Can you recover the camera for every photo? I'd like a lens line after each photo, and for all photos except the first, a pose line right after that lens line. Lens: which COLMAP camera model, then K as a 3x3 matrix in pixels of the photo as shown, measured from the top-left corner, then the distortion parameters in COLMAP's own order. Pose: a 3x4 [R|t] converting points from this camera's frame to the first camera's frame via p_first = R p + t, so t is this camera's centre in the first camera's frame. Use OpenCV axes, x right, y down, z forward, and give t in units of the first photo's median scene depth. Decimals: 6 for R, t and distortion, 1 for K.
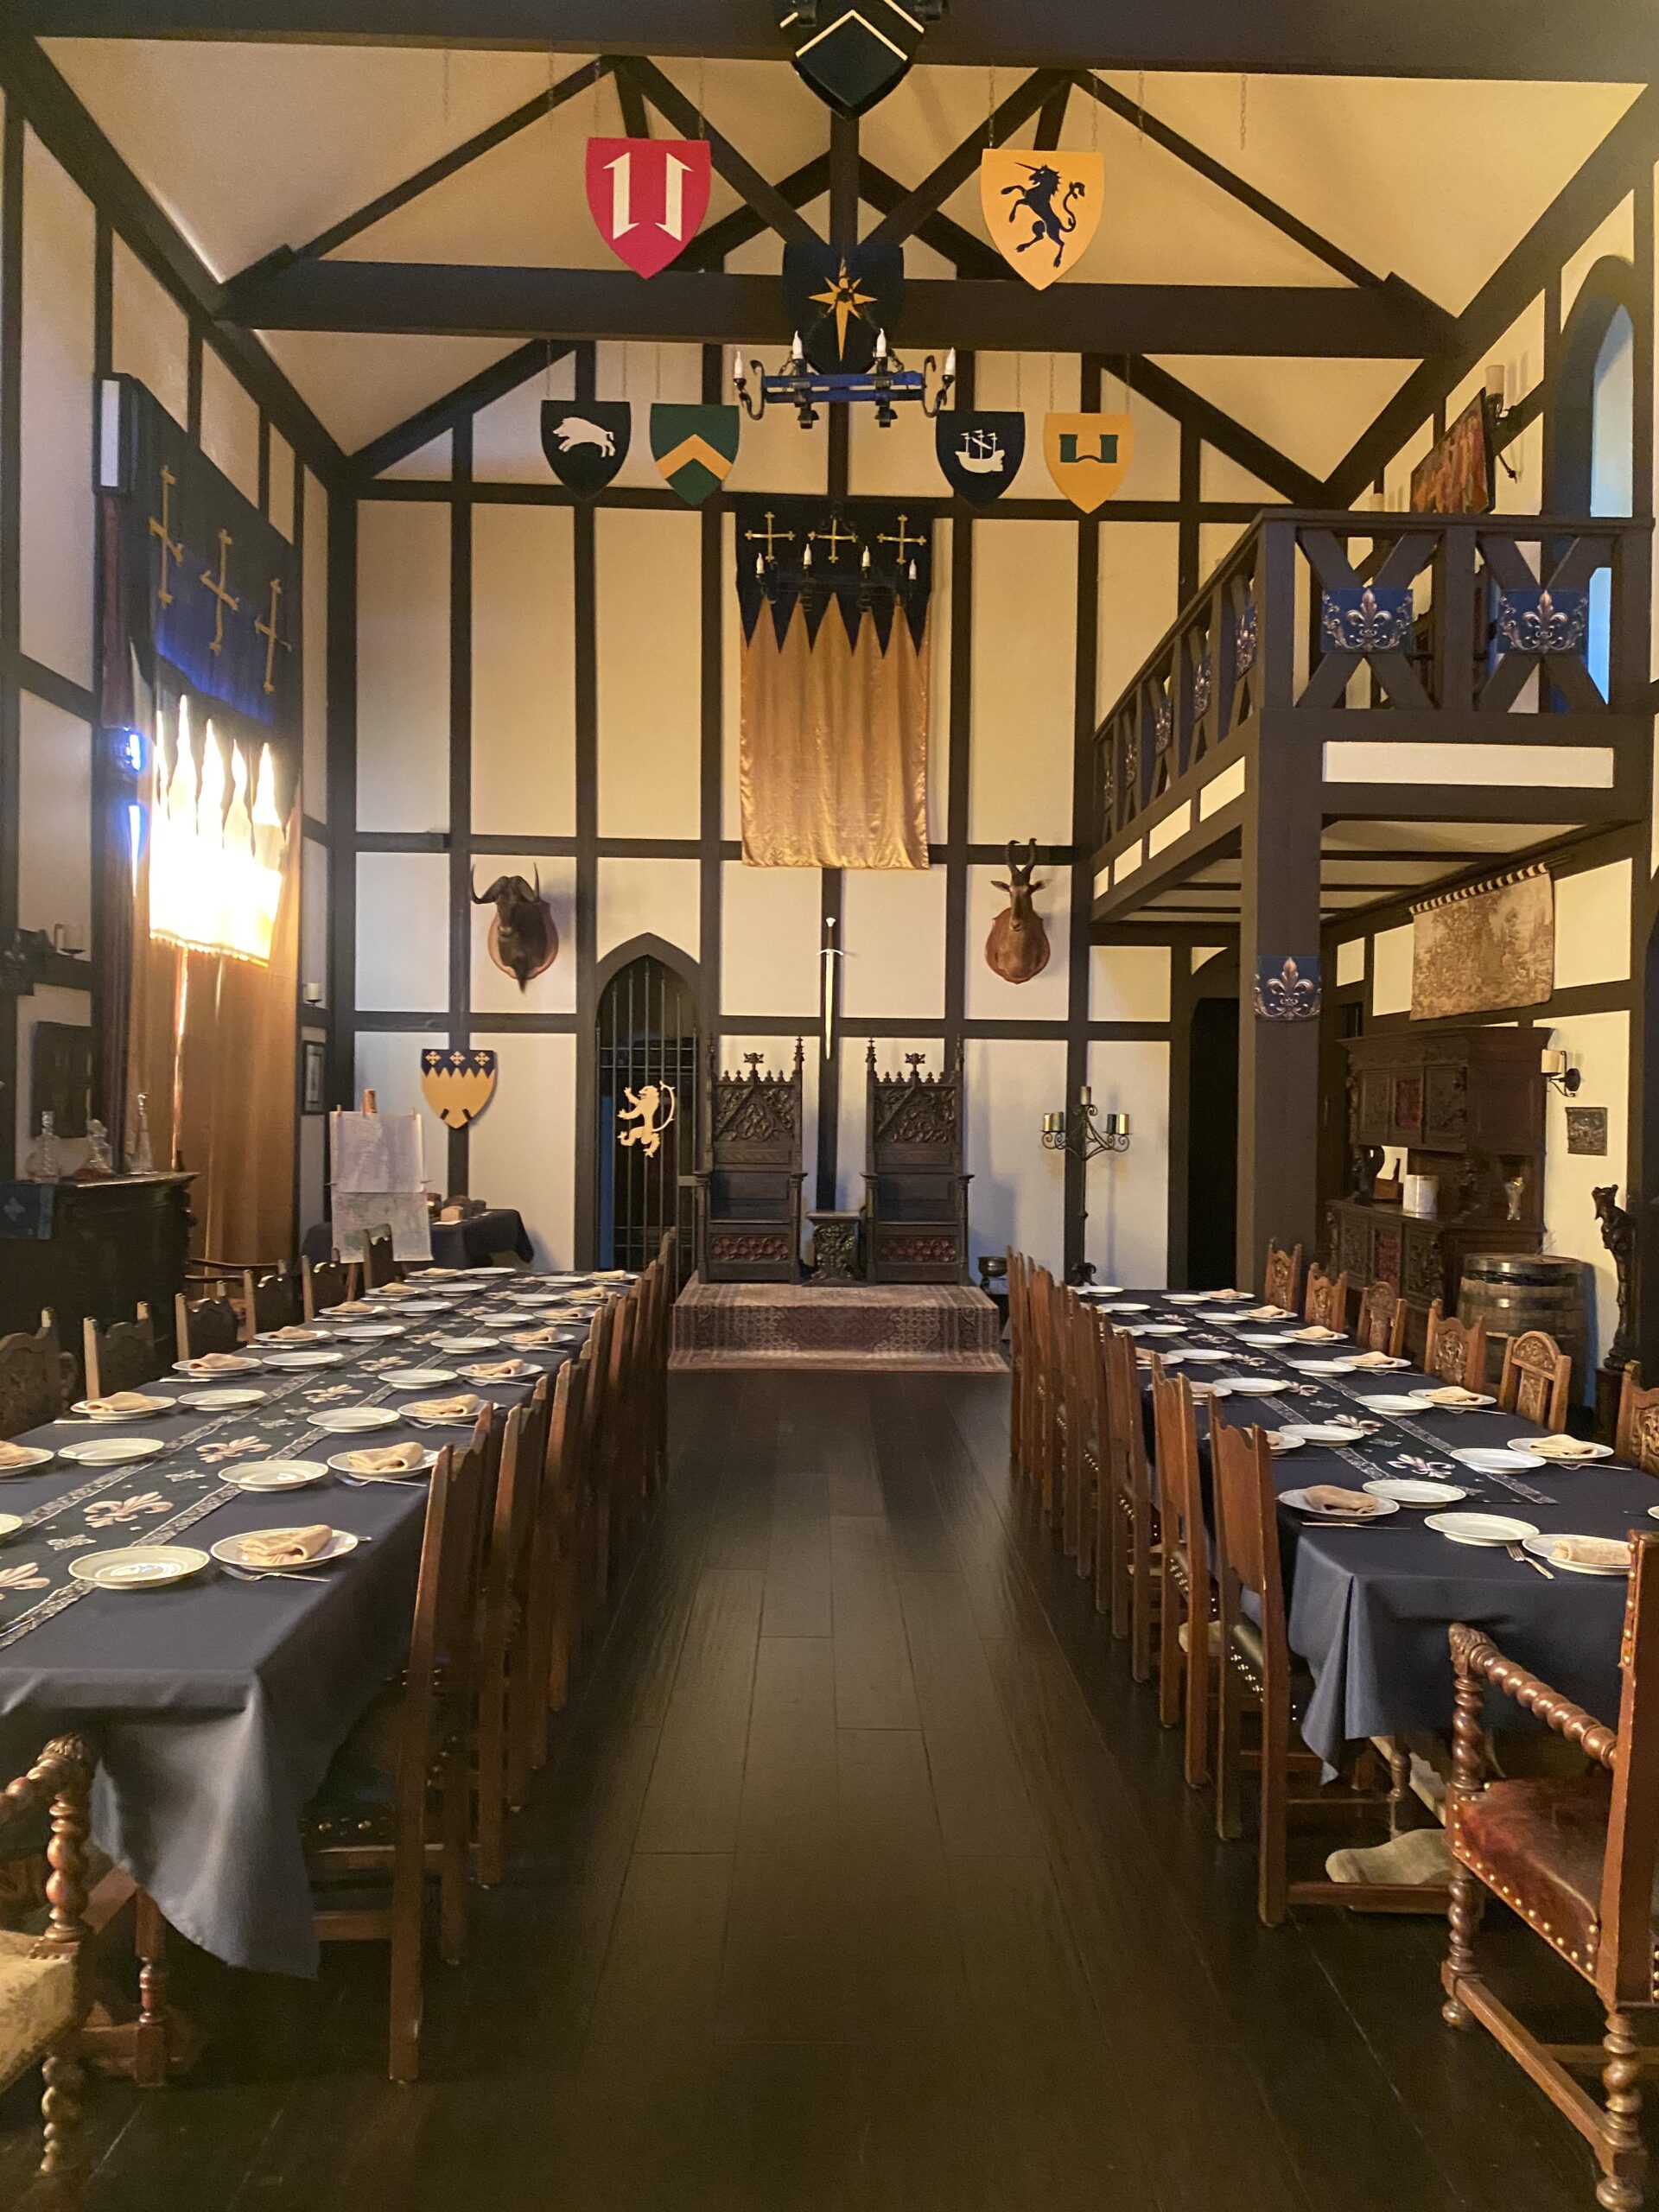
lens RADIAL K [[1671.9, 0, 847.2], [0, 1671.9, 1104.5], [0, 0, 1]] dist [0.051430, -0.054042]
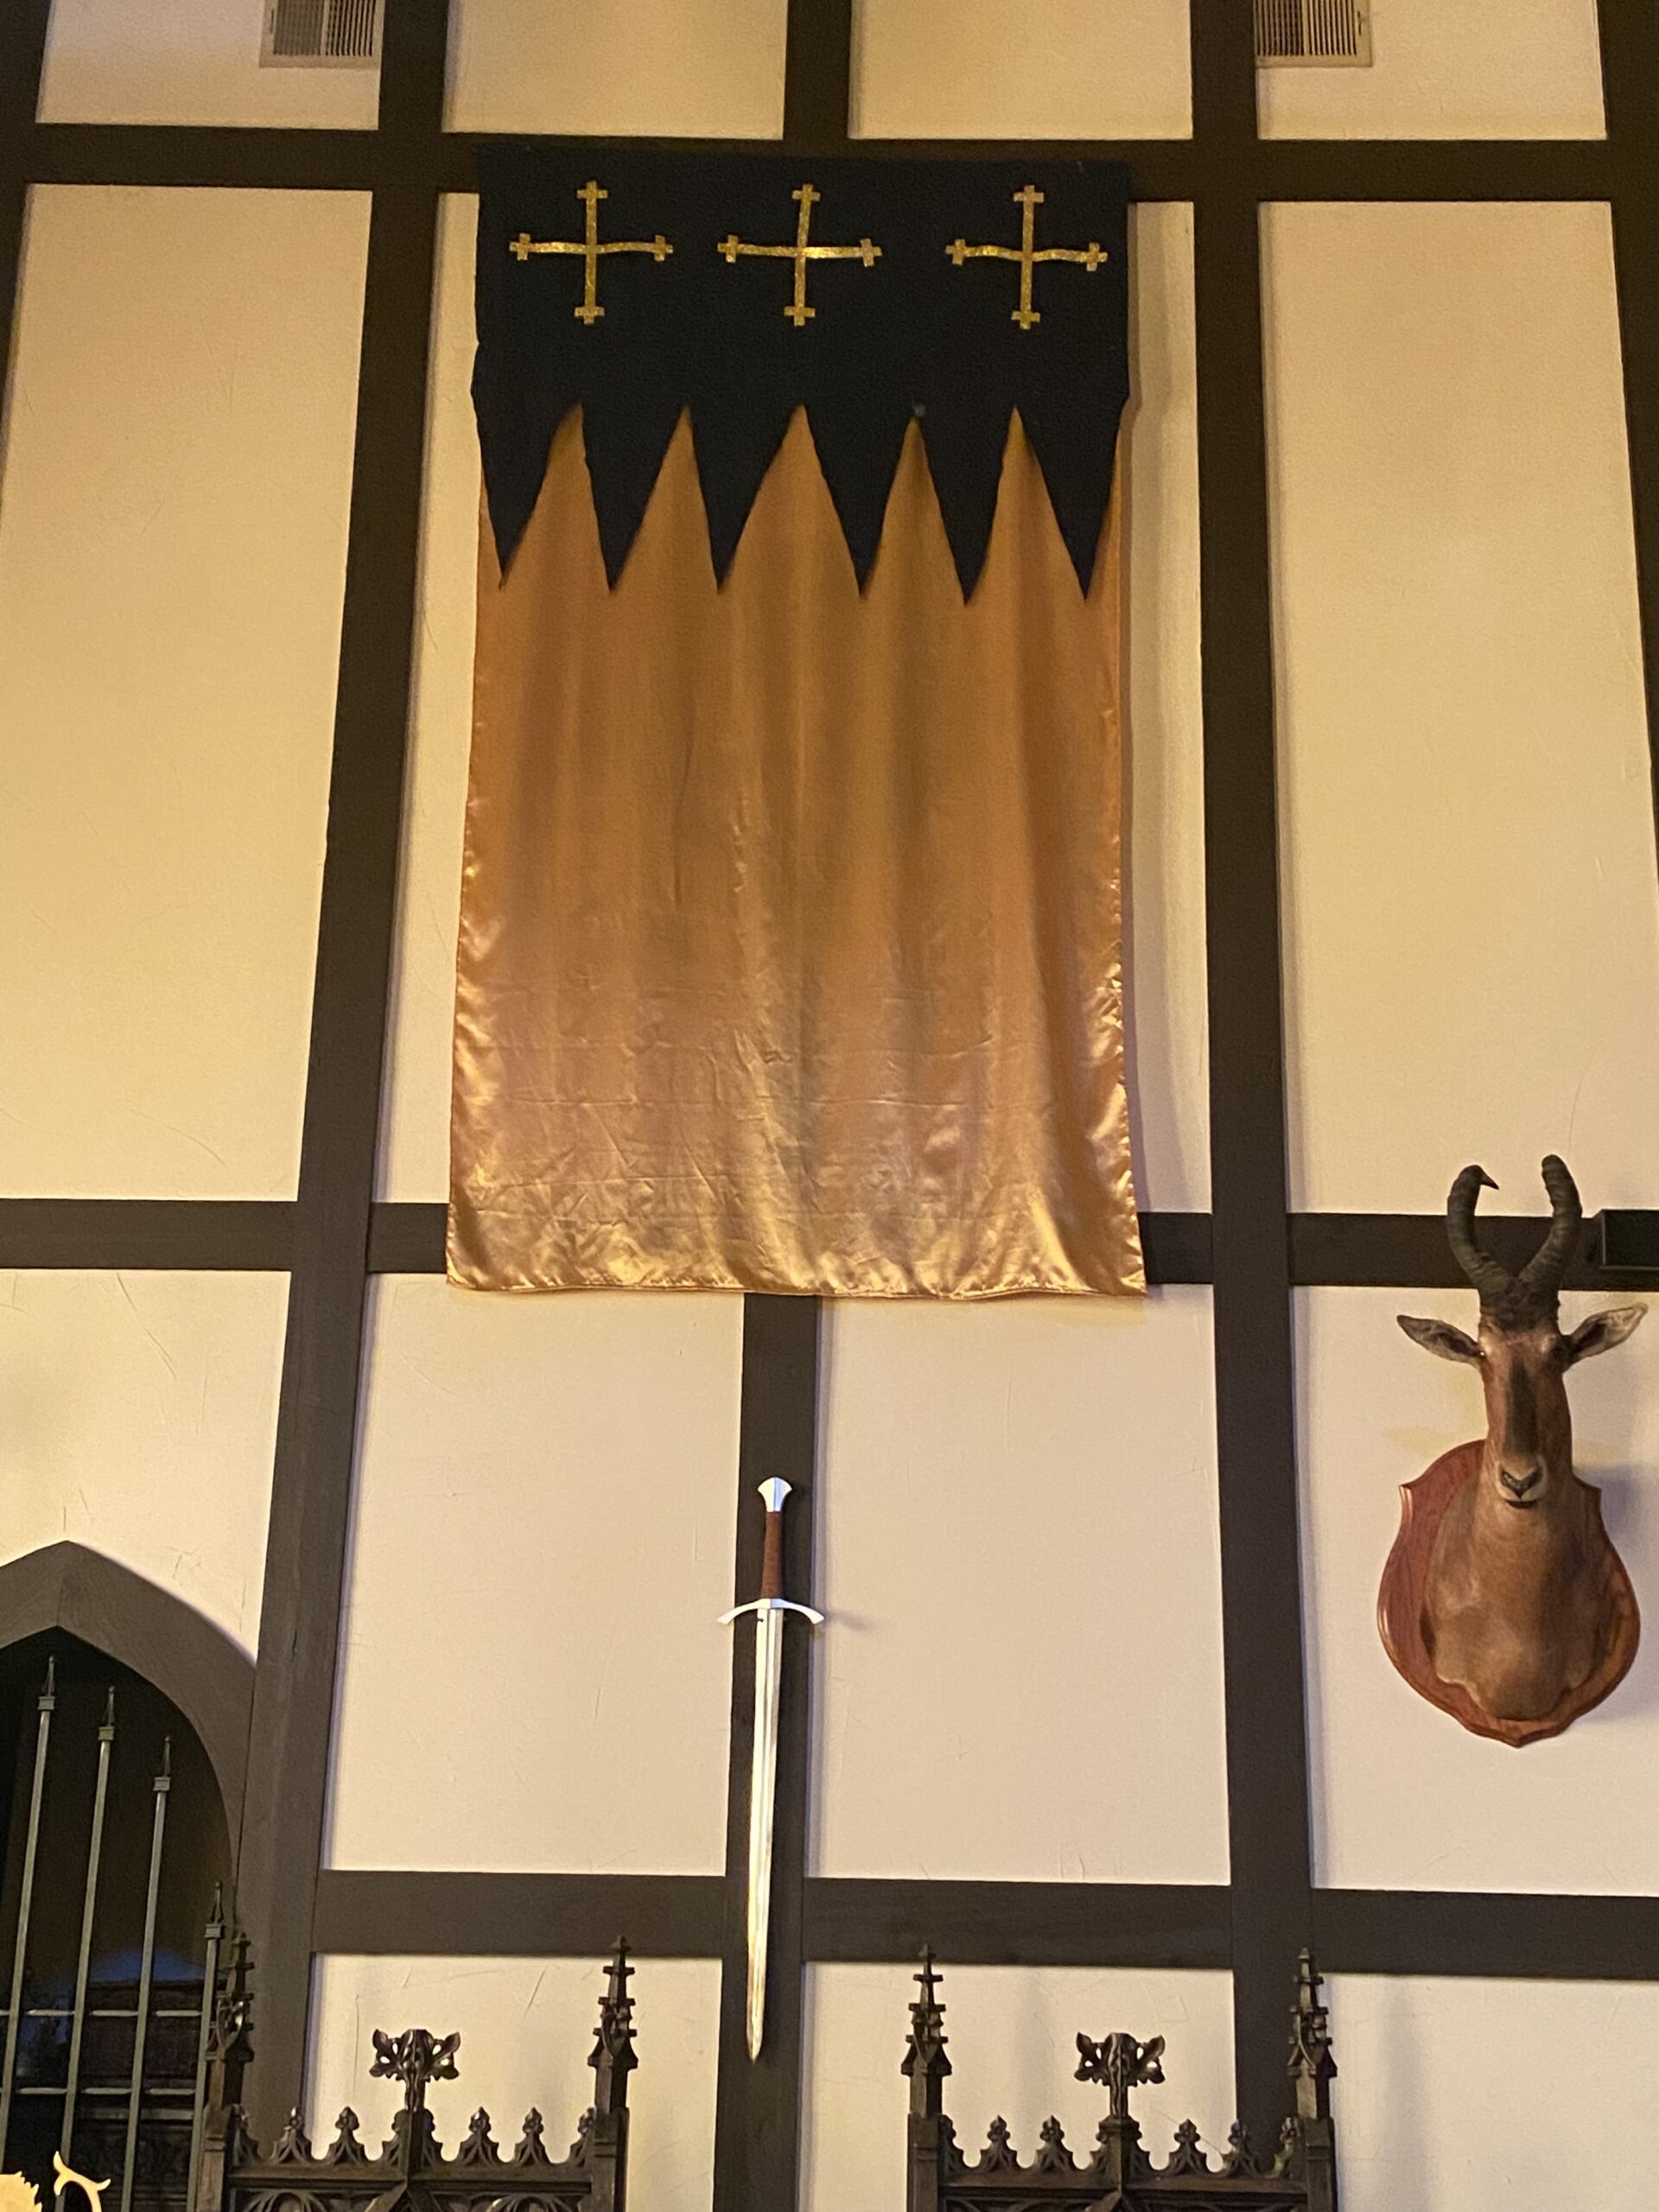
lens RADIAL K [[2993.7, 0, 817.8], [0, 2993.7, 1117.8], [0, 0, 1]] dist [0.037033, 0.000000]
pose [[0.999111, -0.006780, -0.041602, 0.016574], [-0.006886, 0.947469, -0.319772, -0.017317], [0.041584, 0.319774, 0.946581, 0.543281]]
